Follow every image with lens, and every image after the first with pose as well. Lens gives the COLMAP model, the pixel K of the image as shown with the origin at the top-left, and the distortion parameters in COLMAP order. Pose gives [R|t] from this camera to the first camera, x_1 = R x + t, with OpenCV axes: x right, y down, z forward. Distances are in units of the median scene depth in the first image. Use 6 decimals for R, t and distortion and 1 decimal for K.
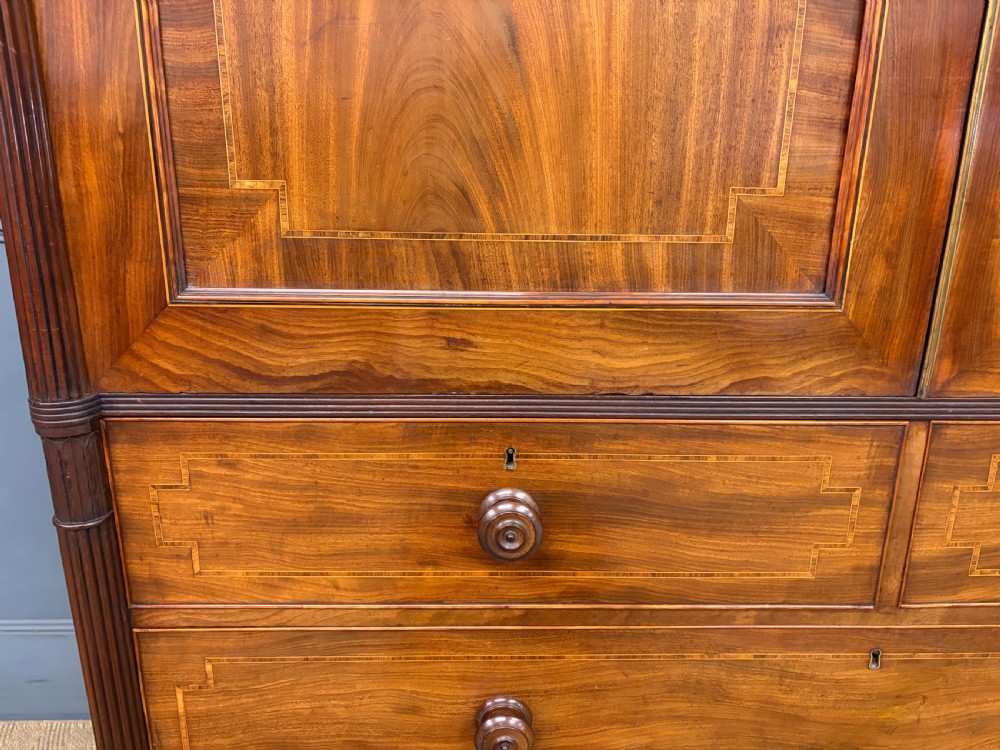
lens RADIAL K [[756.0, 0, 503.6], [0, 756.0, 374.4], [0, 0, 1]] dist [0.055383, -0.065725]
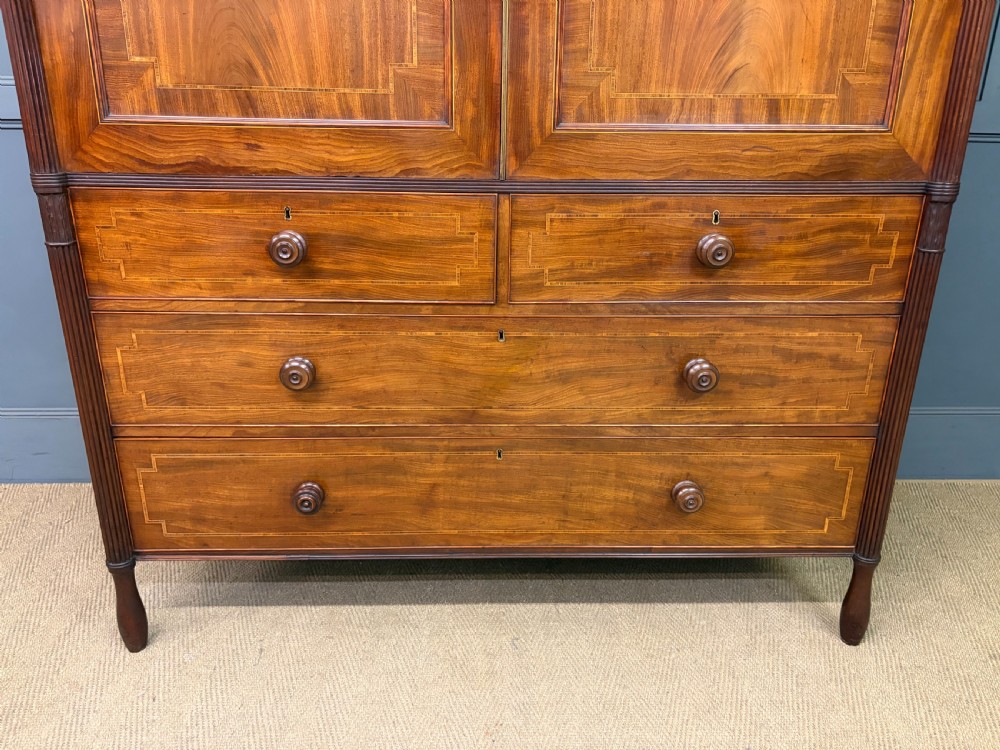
lens RADIAL K [[756.0, 0, 499.9], [0, 756.0, 376.3], [0, 0, 1]] dist [0.055383, -0.065725]
pose [[0.999962, -0.001674, 0.008586, 0.516599], [0.001196, 0.998463, 0.055407, 0.409664], [-0.008665, -0.055395, 0.998427, -0.910902]]
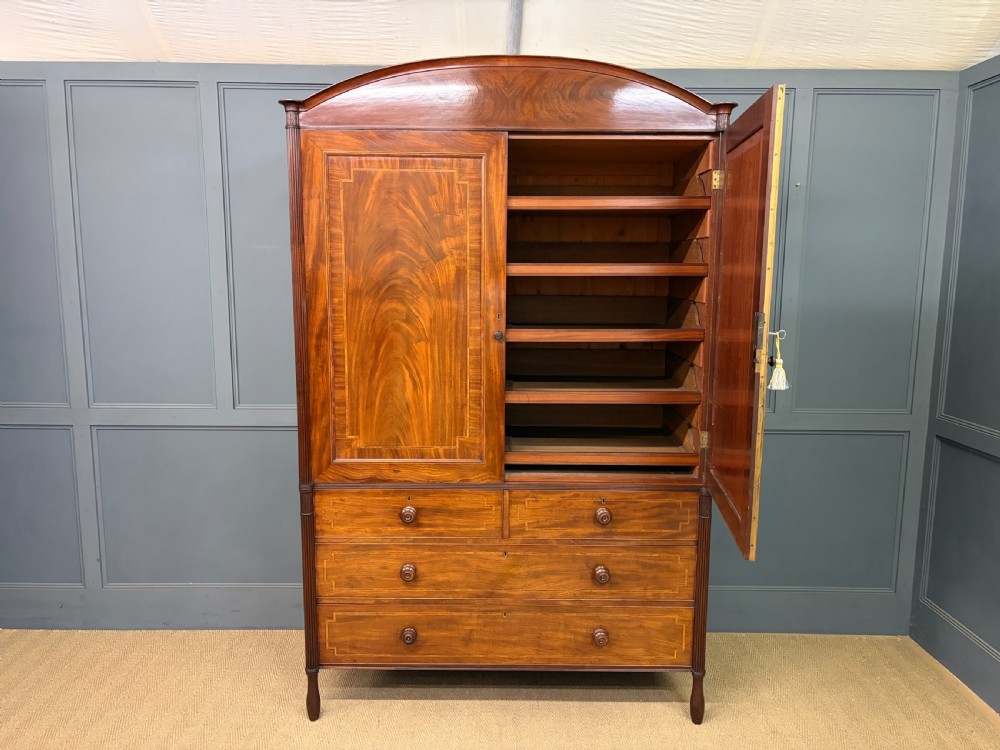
lens RADIAL K [[756.0, 0, 501.6], [0, 756.0, 376.0], [0, 0, 1]] dist [0.055383, -0.065725]
pose [[0.999751, -0.000561, -0.022307, 0.610596], [-0.002657, 0.989578, -0.143973, 0.040308], [0.022155, 0.143997, 0.989330, -3.203679]]
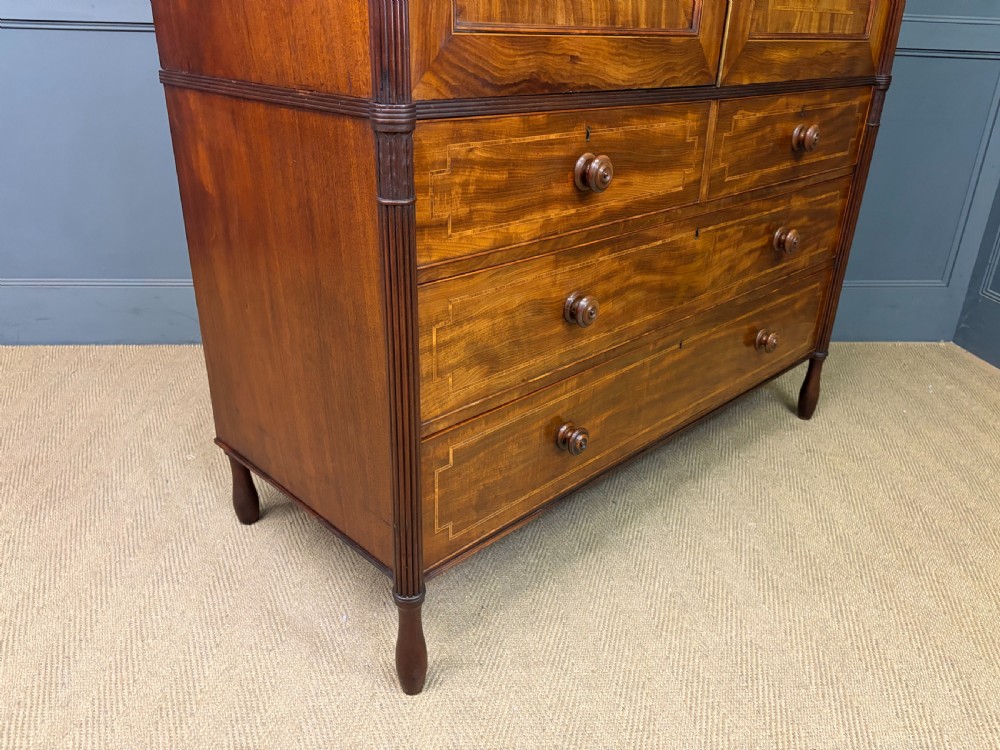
lens RADIAL K [[756.0, 0, 497.8], [0, 756.0, 373.6], [0, 0, 1]] dist [0.055383, -0.065725]
pose [[0.727514, -0.276990, 0.627694, -1.379980], [0.182811, 0.960068, 0.211777, 0.230155], [-0.661289, -0.039322, 0.749100, -0.186579]]
